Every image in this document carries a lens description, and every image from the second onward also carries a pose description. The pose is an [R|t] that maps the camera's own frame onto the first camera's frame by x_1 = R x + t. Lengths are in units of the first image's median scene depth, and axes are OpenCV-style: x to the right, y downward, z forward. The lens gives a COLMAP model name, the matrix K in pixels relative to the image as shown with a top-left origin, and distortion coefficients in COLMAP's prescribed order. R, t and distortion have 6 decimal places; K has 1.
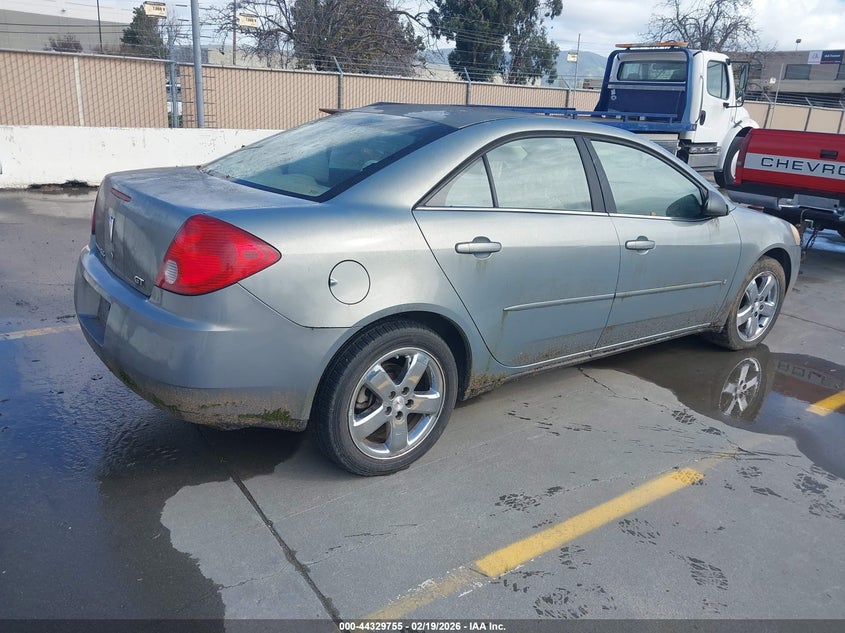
lens RADIAL K [[668.2, 0, 422.5], [0, 668.2, 316.5], [0, 0, 1]] dist [0.000737, -0.002262]
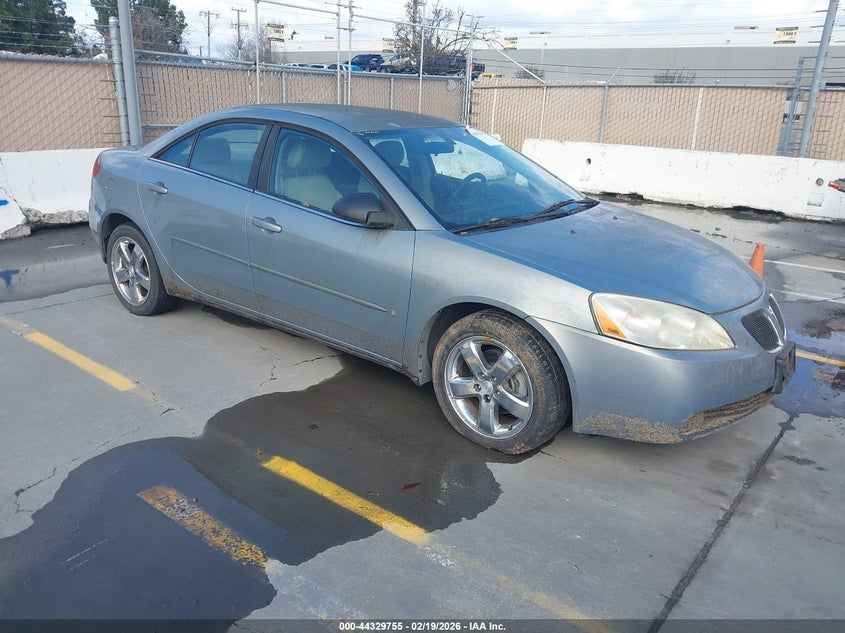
lens RADIAL K [[668.2, 0, 422.5], [0, 668.2, 316.5], [0, 0, 1]] dist [0.000737, -0.002262]
pose [[0.270861, 0.259973, -0.926849, 0.517324], [-0.315895, 0.933526, 0.169529, -0.083095], [0.909310, 0.246868, 0.334980, 0.327681]]
